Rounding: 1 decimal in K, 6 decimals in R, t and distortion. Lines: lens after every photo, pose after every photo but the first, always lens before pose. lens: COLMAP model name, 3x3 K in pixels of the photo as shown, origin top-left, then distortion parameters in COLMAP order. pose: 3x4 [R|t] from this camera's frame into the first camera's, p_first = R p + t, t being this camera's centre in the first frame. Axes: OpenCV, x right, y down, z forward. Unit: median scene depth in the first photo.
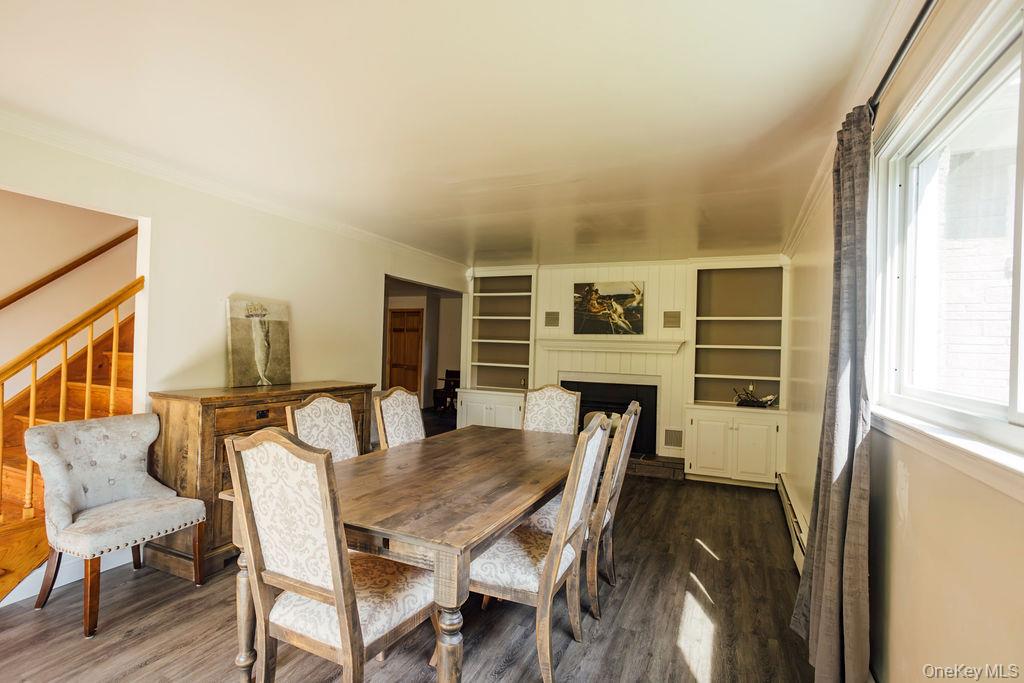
lens RADIAL K [[496.2, 0, 509.0], [0, 496.2, 342.5], [0, 0, 1]] dist [-0.030119, 0.003625]
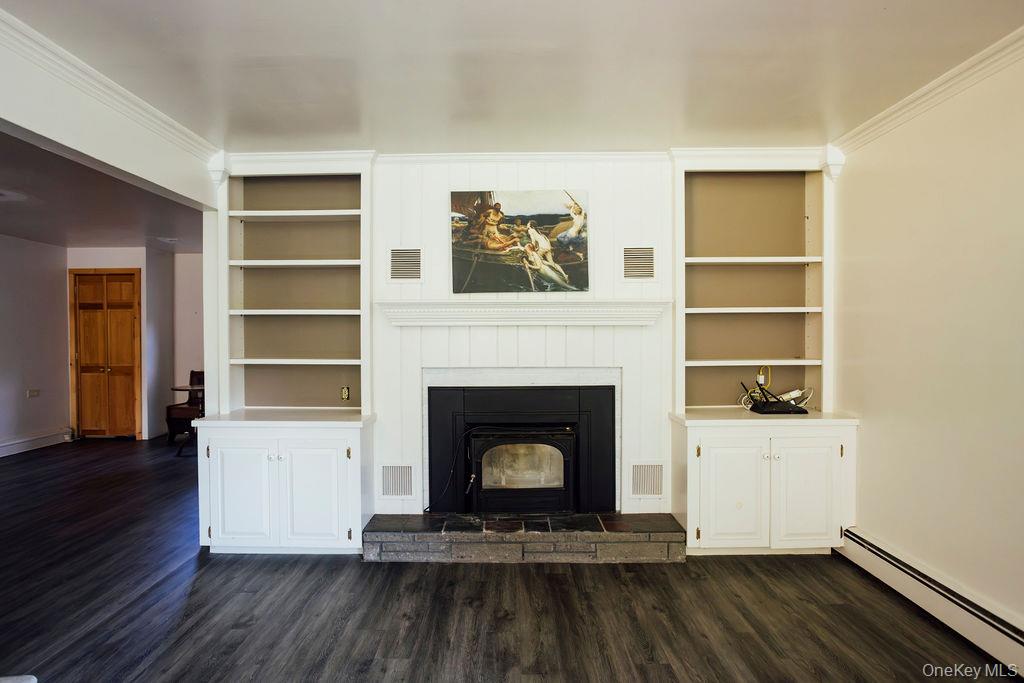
lens RADIAL K [[496.2, 0, 494.8], [0, 496.2, 349.7], [0, 0, 1]] dist [-0.030119, 0.003625]
pose [[0.919804, -0.041844, 0.390140, -0.029733], [0.025552, 0.998575, 0.046860, 0.018268], [-0.391545, -0.033133, 0.919562, 0.528310]]
